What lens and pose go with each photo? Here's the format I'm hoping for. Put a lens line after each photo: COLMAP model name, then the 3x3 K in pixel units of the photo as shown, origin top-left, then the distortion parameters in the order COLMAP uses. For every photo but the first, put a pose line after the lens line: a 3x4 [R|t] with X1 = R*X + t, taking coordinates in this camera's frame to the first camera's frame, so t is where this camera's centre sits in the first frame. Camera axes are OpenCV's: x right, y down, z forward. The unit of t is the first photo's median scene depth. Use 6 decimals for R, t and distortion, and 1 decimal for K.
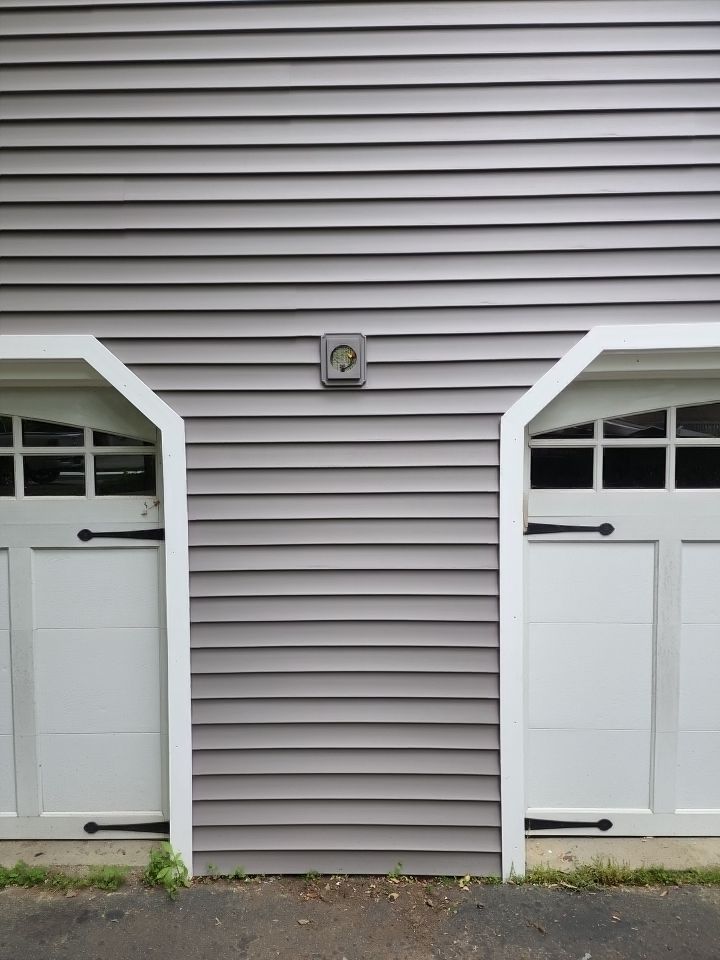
lens RADIAL K [[645.8, 0, 354.0], [0, 645.8, 477.8], [0, 0, 1]] dist [0.030341, -0.011636]
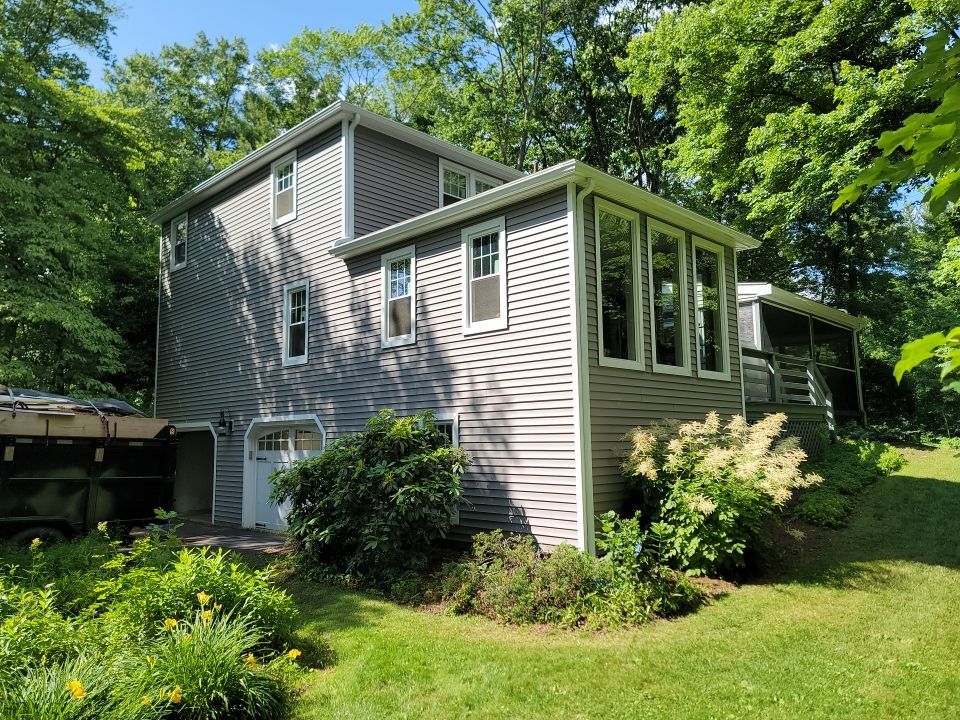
lens RADIAL K [[709.6, 0, 480.6], [0, 709.6, 360.9], [0, 0, 1]] dist [0.027218, 0.011896]
pose [[0.724375, -0.079953, -0.684755, 5.316093], [-0.017638, 0.990778, -0.134344, 0.041377], [0.689181, 0.109392, 0.716284, -1.772900]]
